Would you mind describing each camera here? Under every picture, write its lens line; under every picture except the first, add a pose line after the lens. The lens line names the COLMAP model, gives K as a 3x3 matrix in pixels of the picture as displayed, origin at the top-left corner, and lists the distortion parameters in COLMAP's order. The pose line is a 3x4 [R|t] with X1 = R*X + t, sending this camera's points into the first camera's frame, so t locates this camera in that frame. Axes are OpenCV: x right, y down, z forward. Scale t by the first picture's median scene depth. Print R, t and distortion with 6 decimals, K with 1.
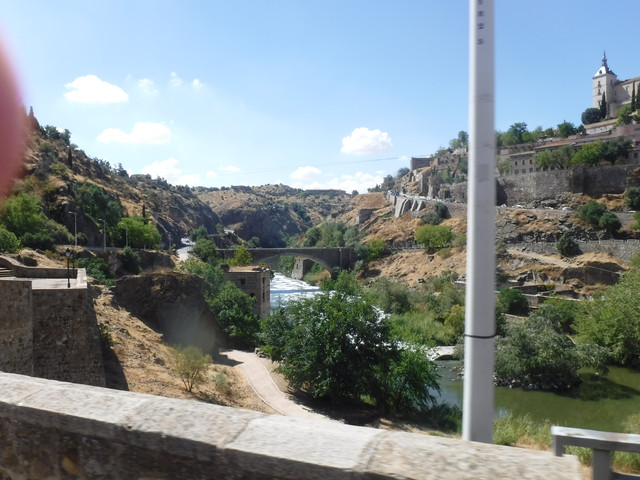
lens RADIAL K [[527.5, 0, 319.5], [0, 527.5, 238.4], [0, 0, 1]] dist [-0.092459, 0.045594]
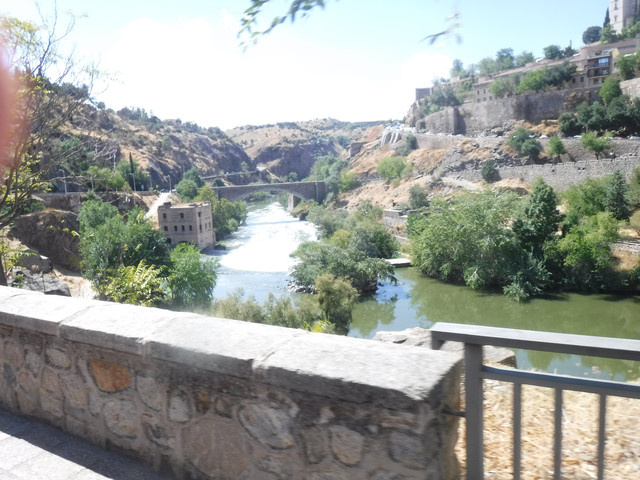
lens RADIAL K [[527.5, 0, 319.4], [0, 527.5, 229.6], [0, 0, 1]] dist [-0.092459, 0.045594]
pose [[0.991477, -0.030230, -0.126722, 0.188104], [0.044039, 0.993215, 0.107628, -0.000244], [0.122609, -0.112292, 0.986082, -0.075570]]
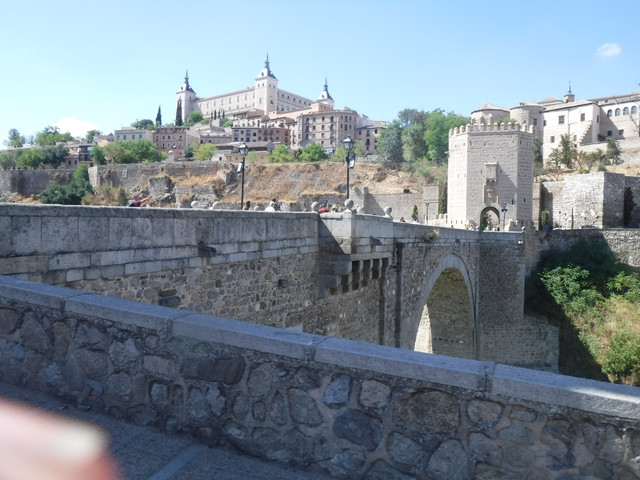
lens RADIAL K [[527.5, 0, 318.8], [0, 527.5, 245.1], [0, 0, 1]] dist [-0.092459, 0.045594]
pose [[0.865615, 0.009766, 0.500616, 0.425717], [-0.015335, 0.999858, 0.007011, 0.006197], [-0.500476, -0.013746, 0.865641, -0.233691]]
